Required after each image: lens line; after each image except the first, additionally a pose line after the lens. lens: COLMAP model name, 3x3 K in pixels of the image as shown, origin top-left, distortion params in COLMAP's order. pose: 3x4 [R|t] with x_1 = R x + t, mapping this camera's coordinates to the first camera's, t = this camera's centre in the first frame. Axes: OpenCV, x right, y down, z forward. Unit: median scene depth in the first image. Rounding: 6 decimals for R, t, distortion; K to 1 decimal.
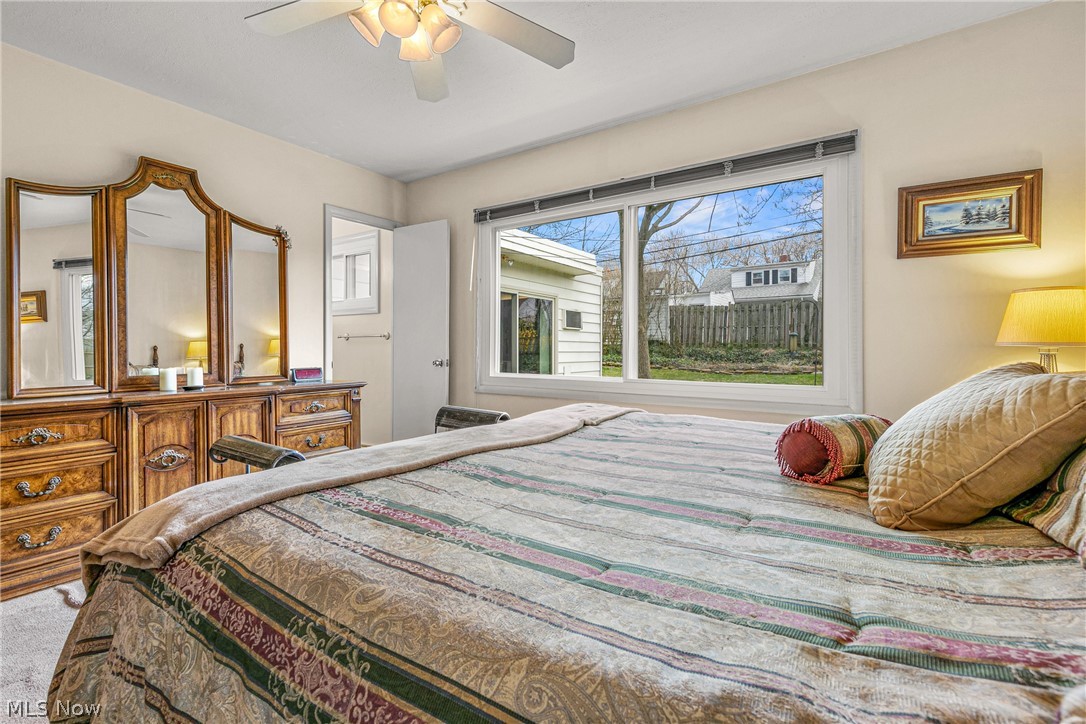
lens RADIAL K [[500.9, 0, 534.8], [0, 500.9, 356.5], [0, 0, 1]] dist [0.003776, 0.000663]
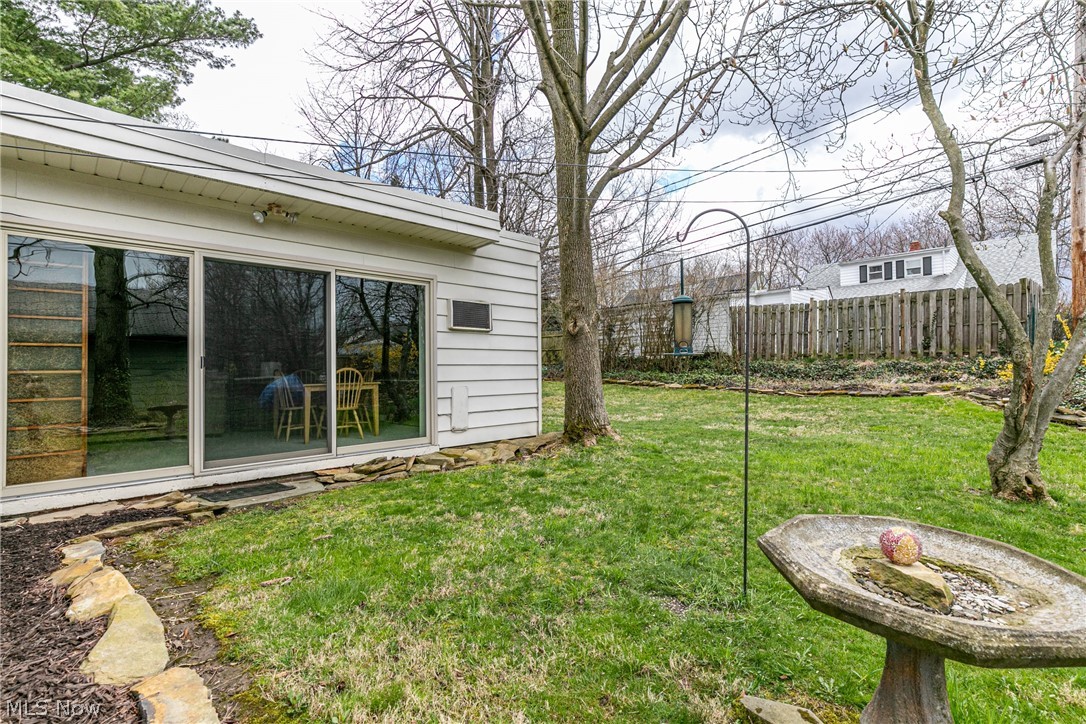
lens RADIAL K [[500.9, 0, 553.0], [0, 500.9, 371.2], [0, 0, 1]] dist [0.003776, 0.000663]
pose [[0.979483, -0.011593, -0.201194, 0.168711], [0.009529, 0.999892, -0.011221, 0.004079], [0.201302, 0.009074, 0.979487, 0.206244]]
